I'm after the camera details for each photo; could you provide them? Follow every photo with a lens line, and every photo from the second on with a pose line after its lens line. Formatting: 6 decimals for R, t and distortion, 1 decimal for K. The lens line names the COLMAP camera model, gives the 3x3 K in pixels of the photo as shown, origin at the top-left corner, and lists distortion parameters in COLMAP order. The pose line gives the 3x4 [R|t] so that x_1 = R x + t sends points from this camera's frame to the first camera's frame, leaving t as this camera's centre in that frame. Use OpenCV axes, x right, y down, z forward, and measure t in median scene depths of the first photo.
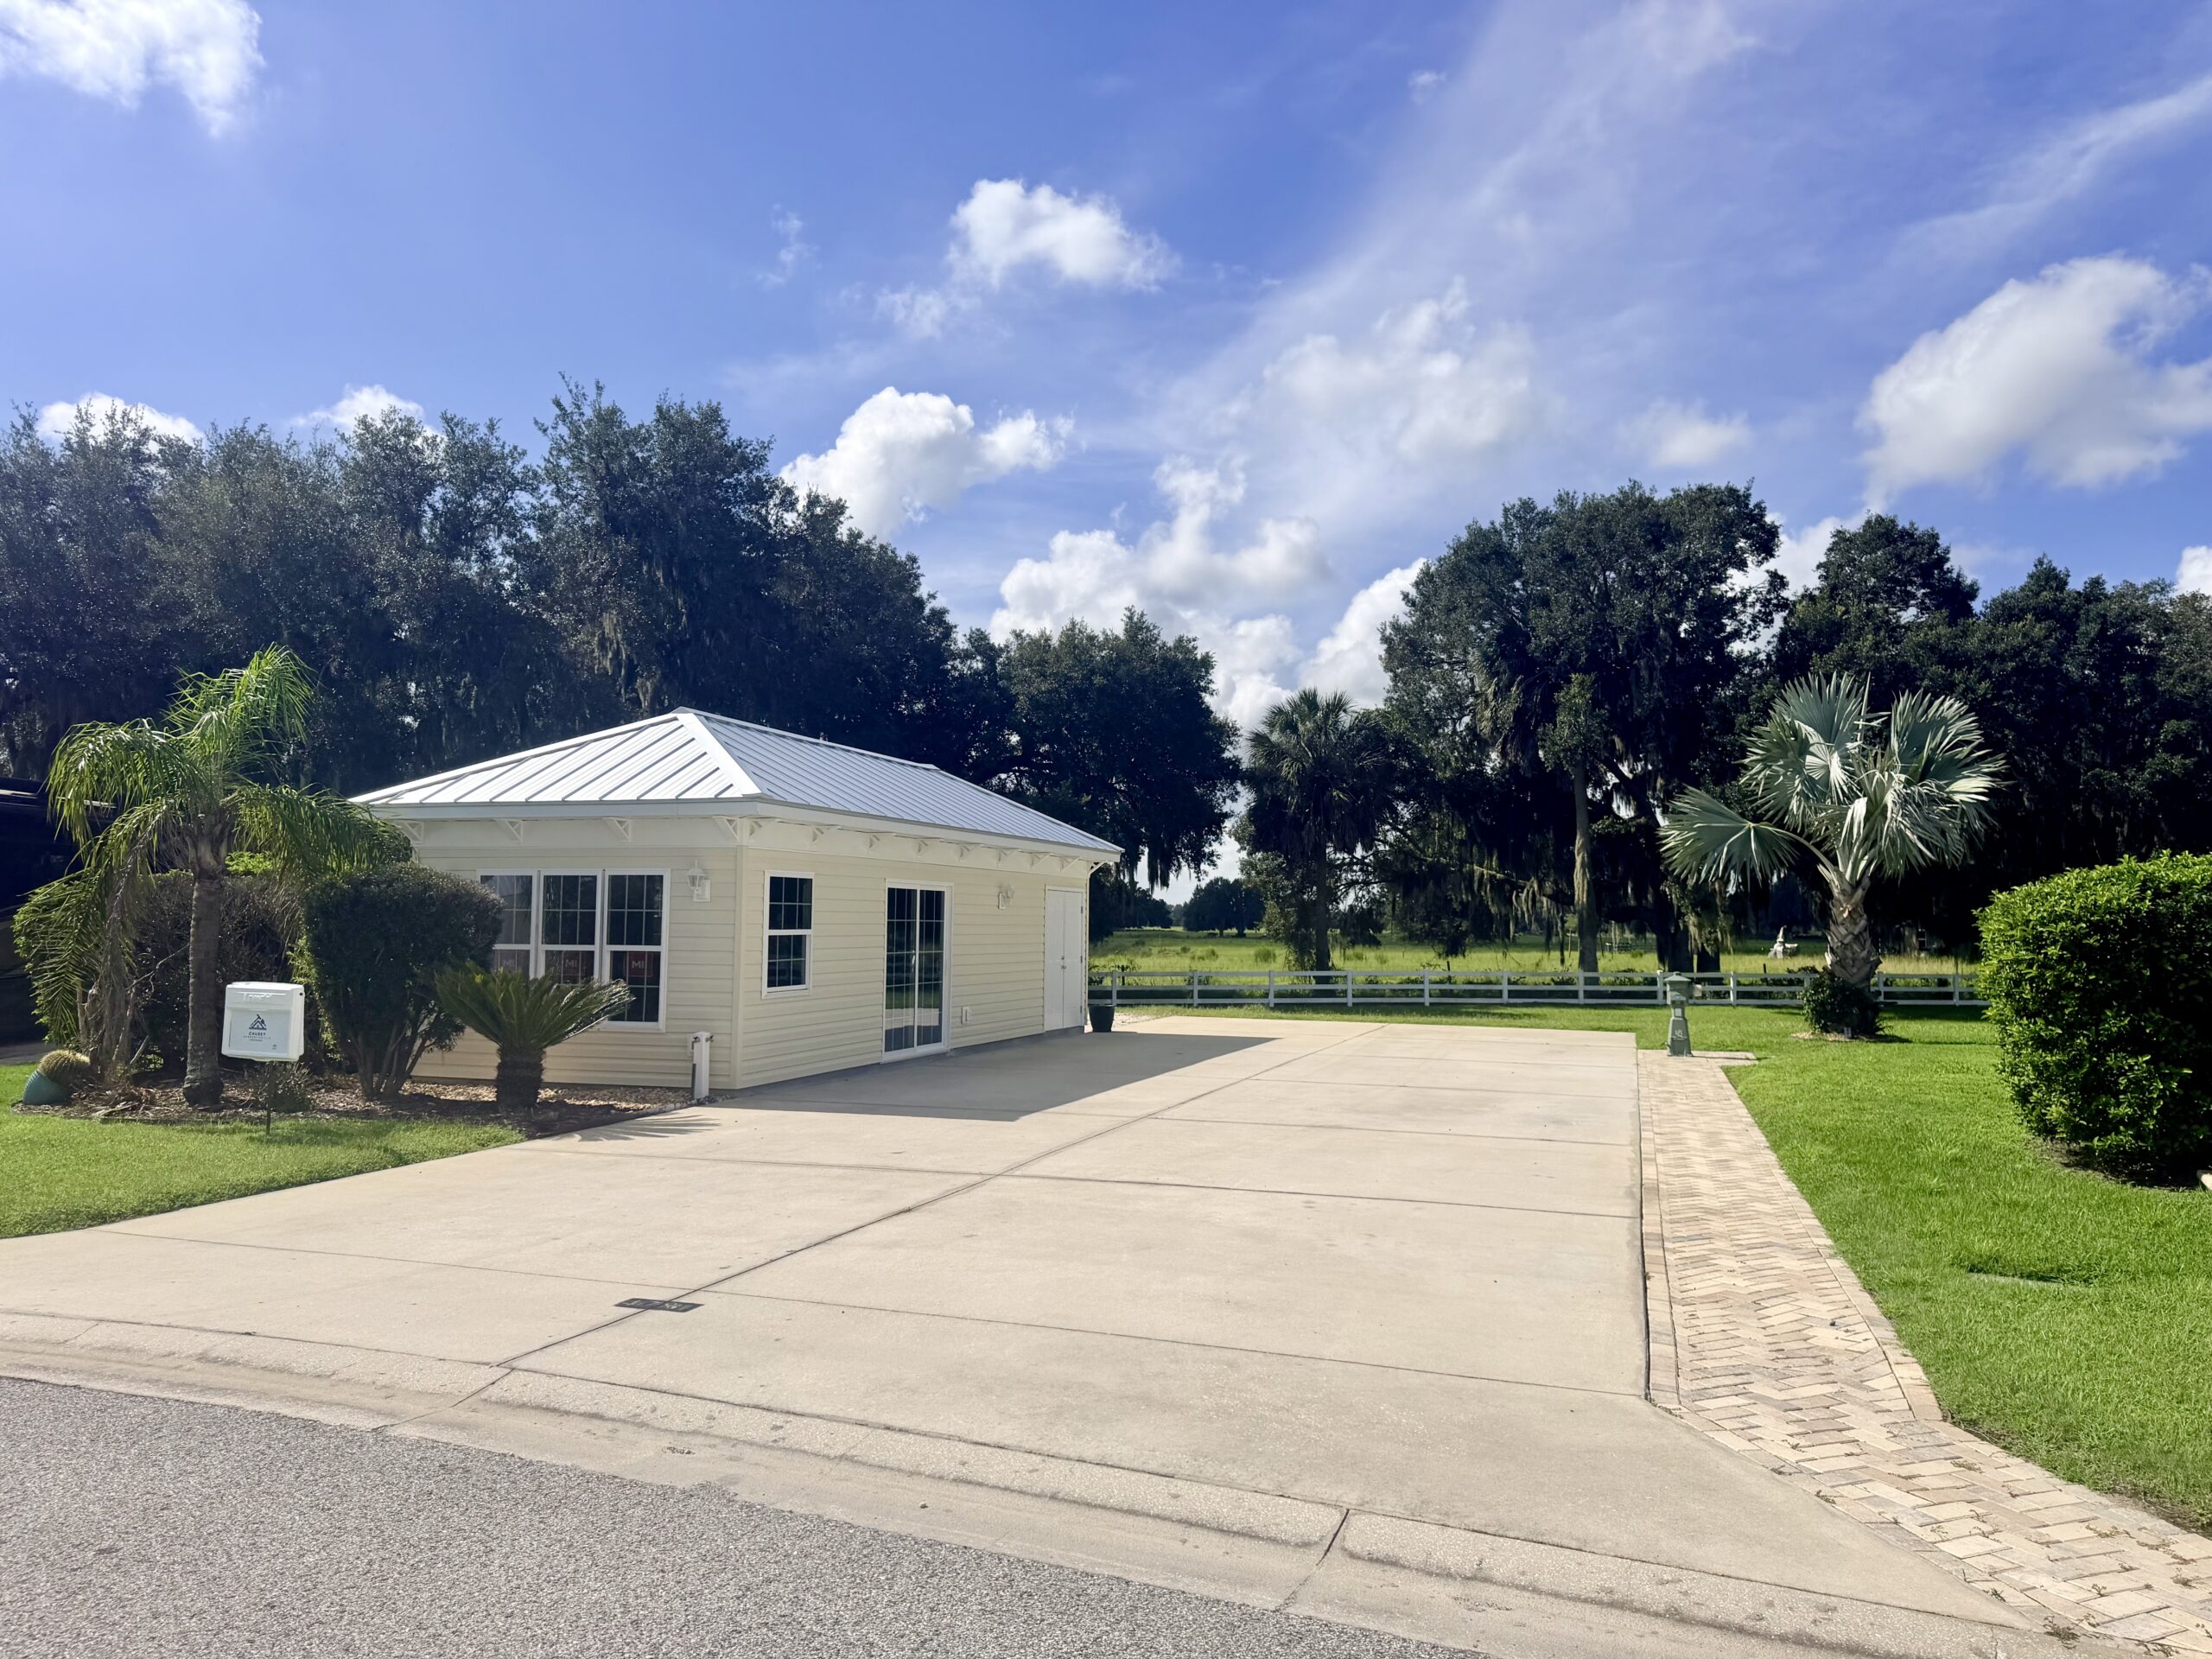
lens RADIAL K [[1573.7, 0, 1105.1], [0, 1573.7, 836.2], [0, 0, 1]] dist [0.075339, -0.103318]
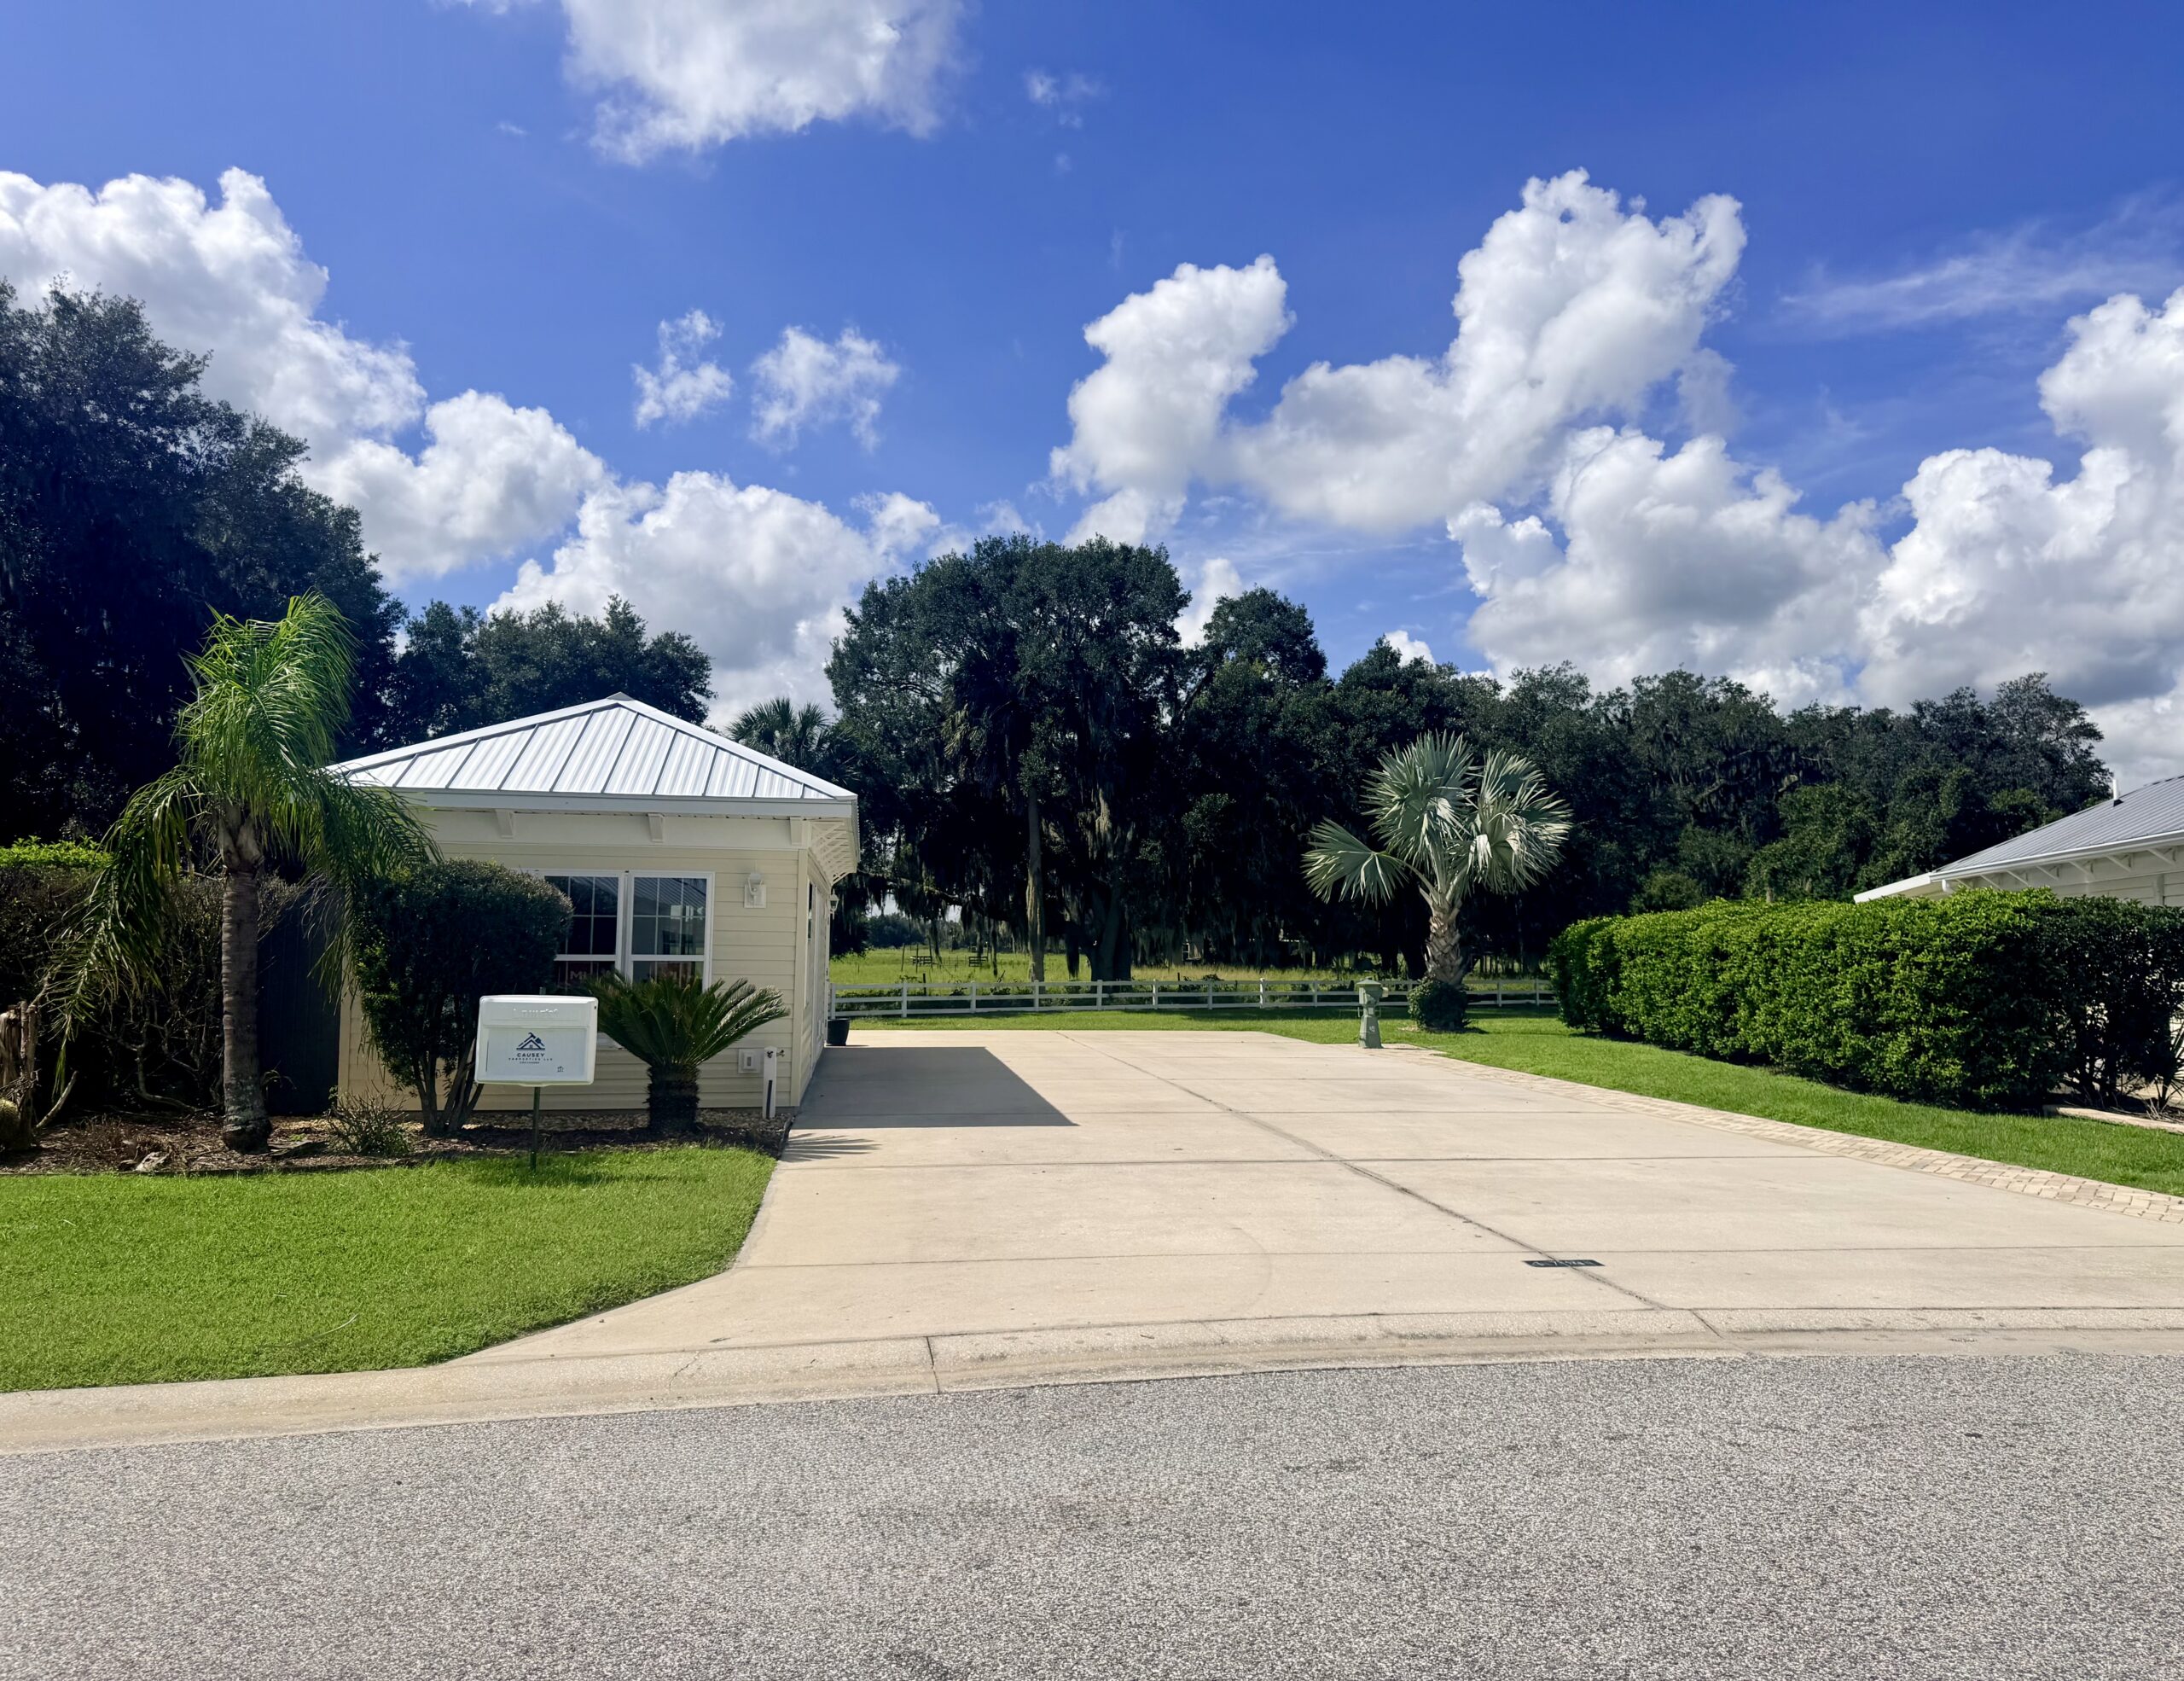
lens RADIAL K [[1569.4, 0, 1180.9], [0, 1569.4, 834.8], [0, 0, 1]] dist [0.069057, -0.085714]
pose [[0.879001, 0.034751, 0.475552, -0.291881], [-0.029942, 0.999395, -0.017687, 0.004204], [-0.475879, 0.001308, 0.879510, 0.035213]]
